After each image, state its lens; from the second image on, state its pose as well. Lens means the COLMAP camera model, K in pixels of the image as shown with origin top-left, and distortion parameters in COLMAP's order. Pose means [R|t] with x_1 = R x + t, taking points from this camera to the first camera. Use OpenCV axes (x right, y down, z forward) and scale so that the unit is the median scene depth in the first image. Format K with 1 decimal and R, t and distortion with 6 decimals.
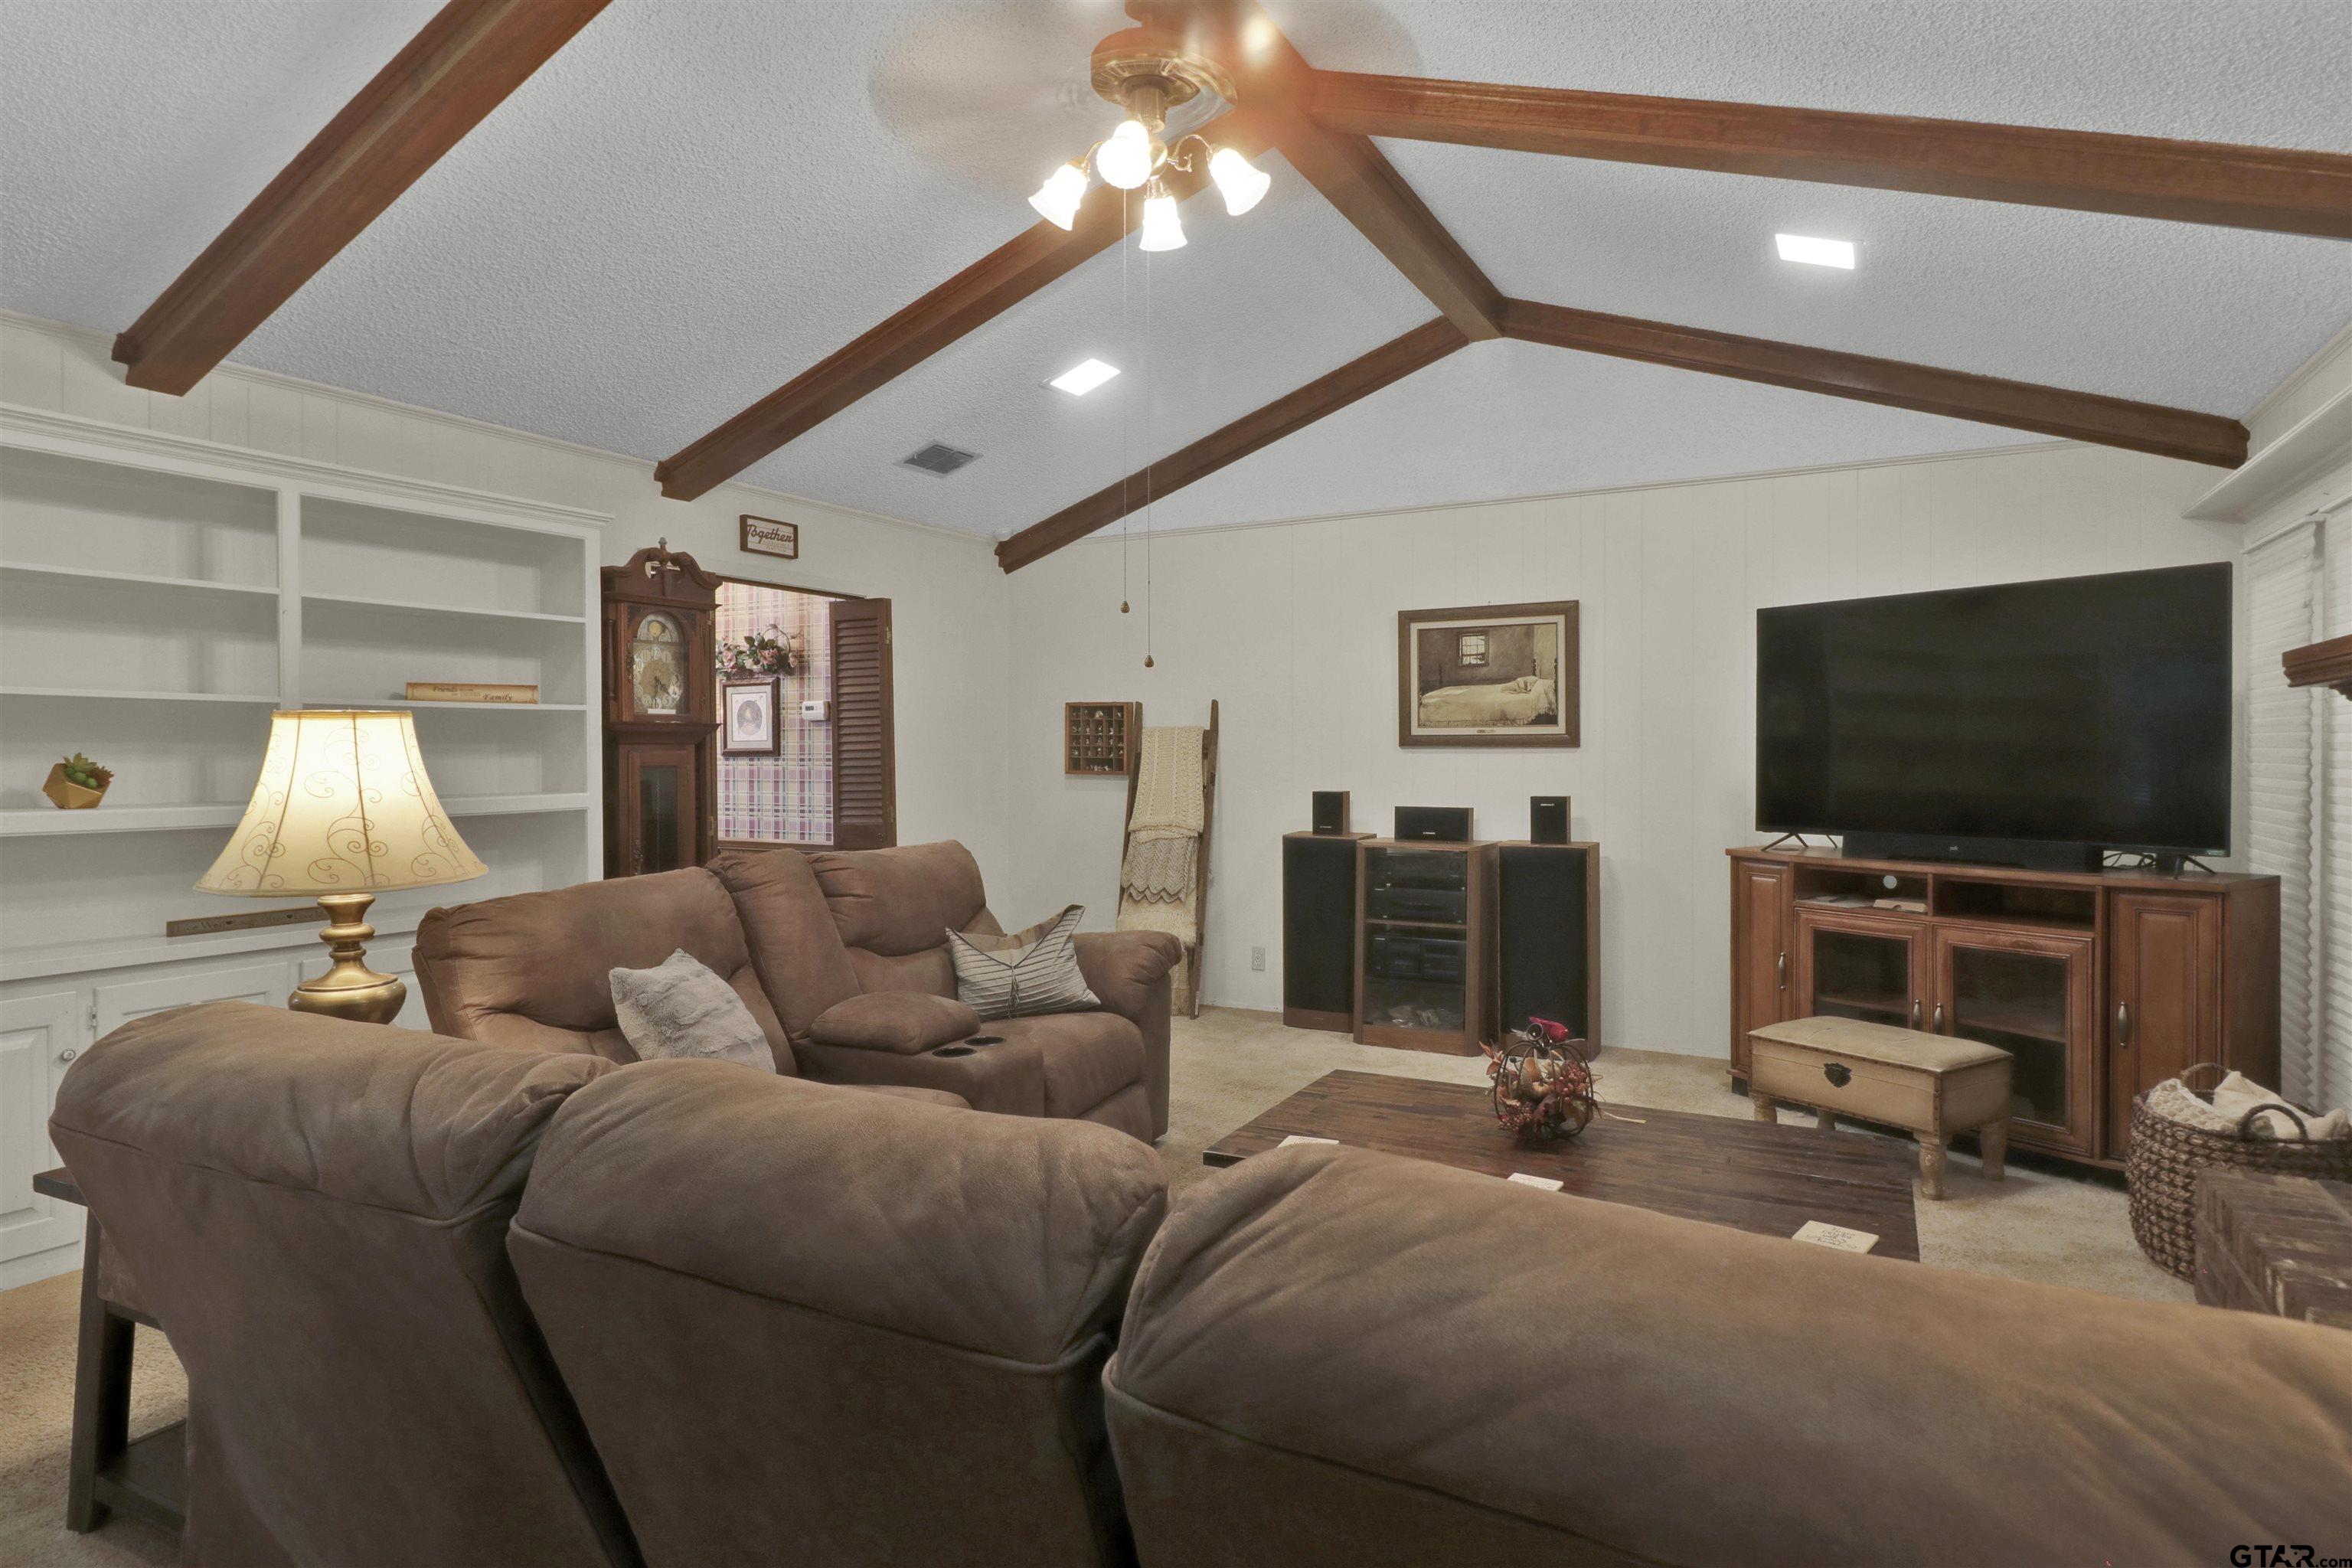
lens RADIAL K [[1301.2, 0, 1150.6], [0, 1301.2, 758.8], [0, 0, 1]] dist [-0.001391, -0.001021]
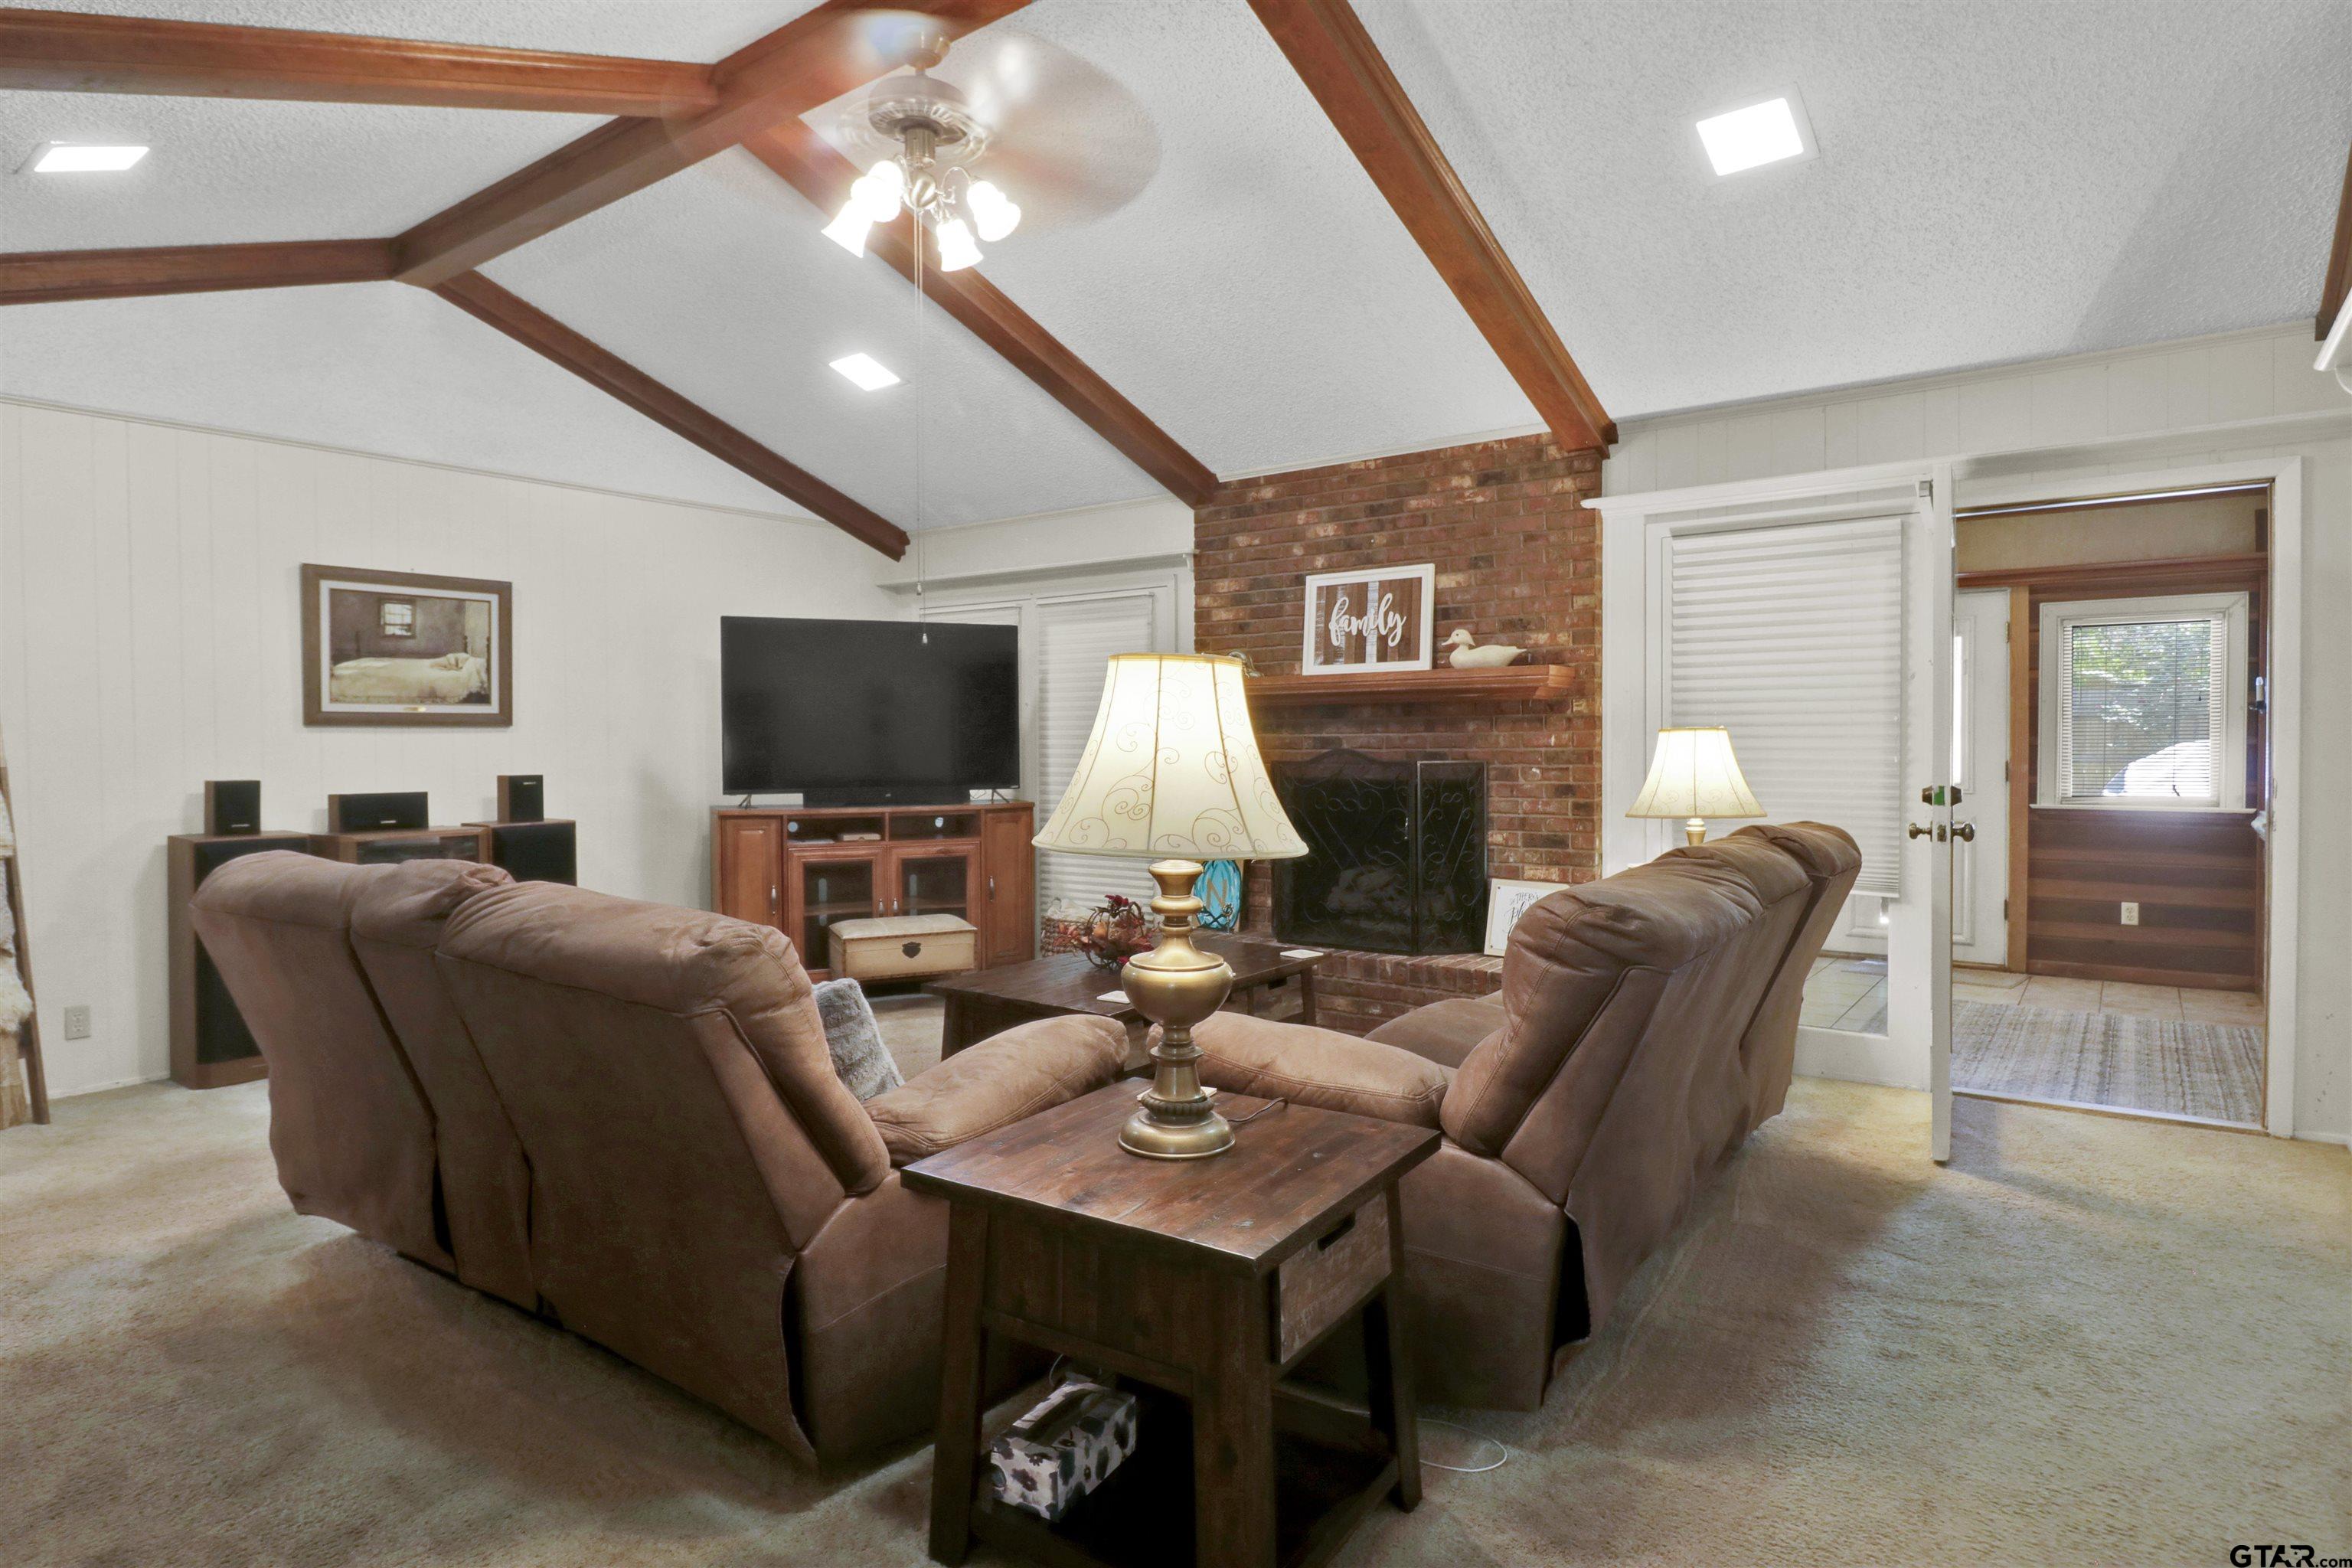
lens RADIAL K [[1301.2, 0, 1150.6], [0, 1301.2, 758.8], [0, 0, 1]] dist [-0.001391, -0.001021]
pose [[0.138349, -0.013643, 0.990290, -0.596339], [0.012379, 0.999851, 0.012045, 0.009791], [-0.990306, 0.010593, 0.138497, 0.360645]]
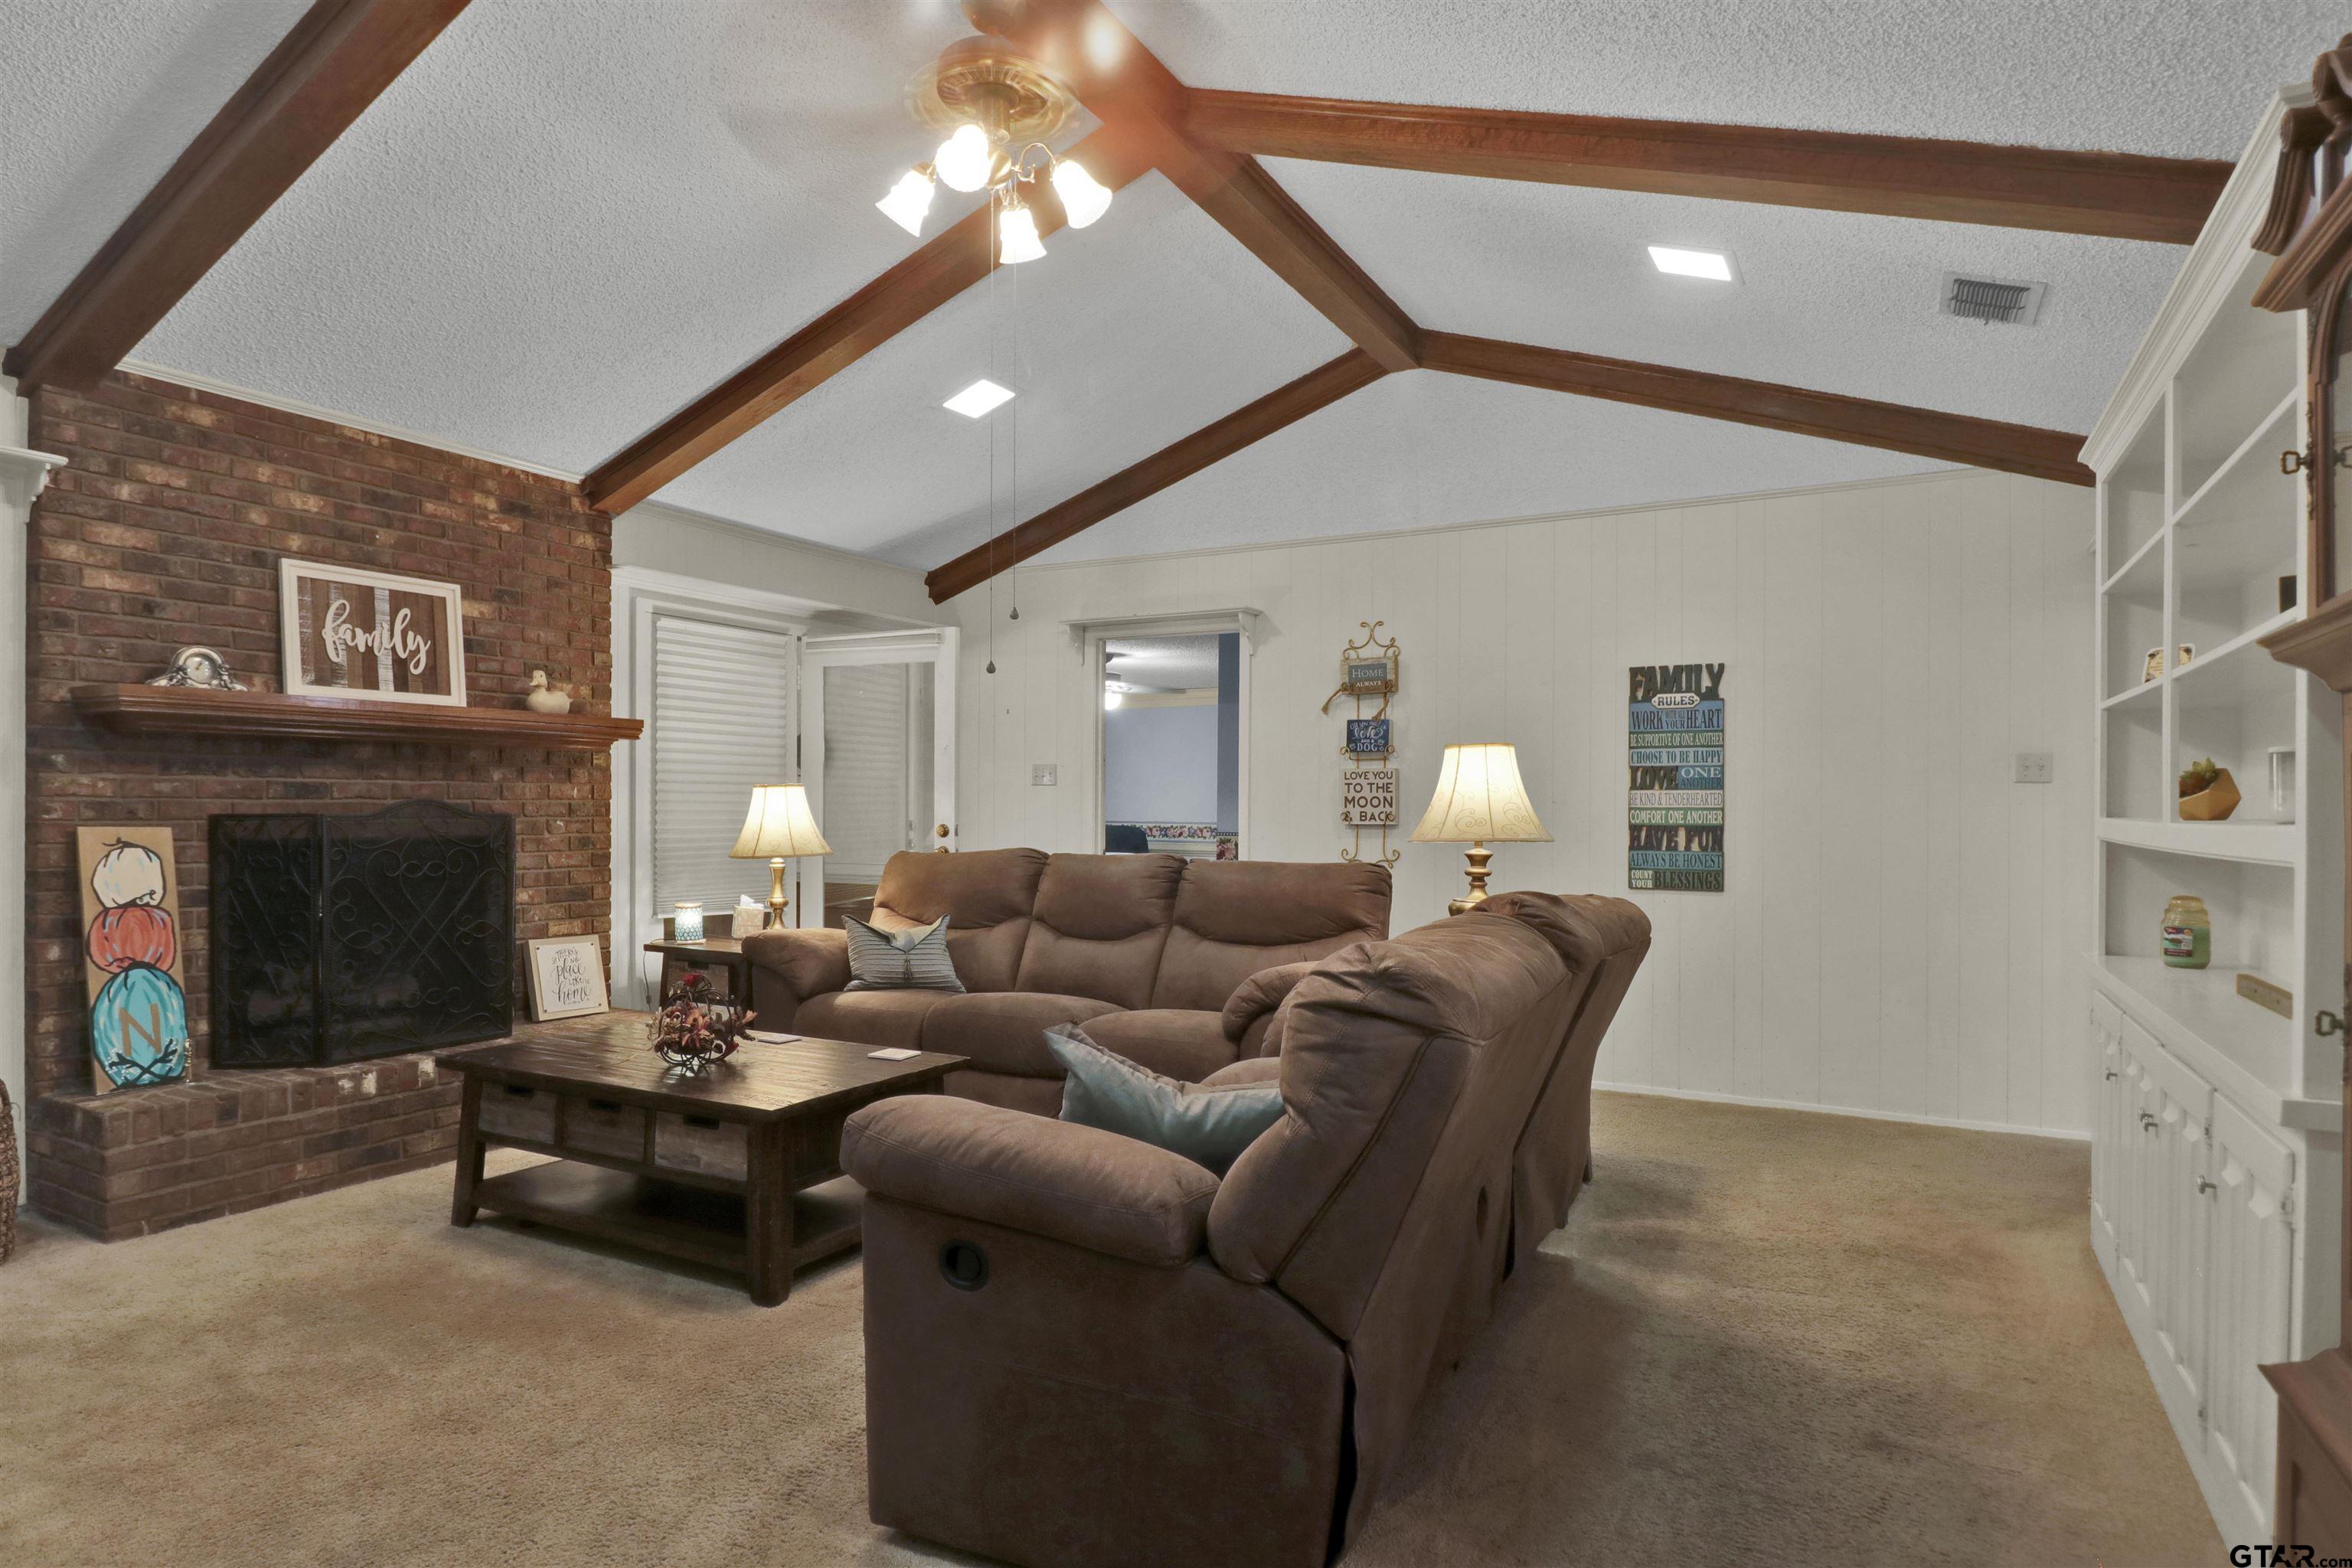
lens RADIAL K [[1266.9, 0, 1176.0], [0, 1266.9, 784.0], [0, 0, 1]] dist [0.000146, -0.000223]
pose [[-0.999997, 0.001337, 0.001893, -0.414929], [0.001310, 0.999896, -0.014331, 0.012848], [-0.001911, -0.014329, -0.999896, 0.613170]]
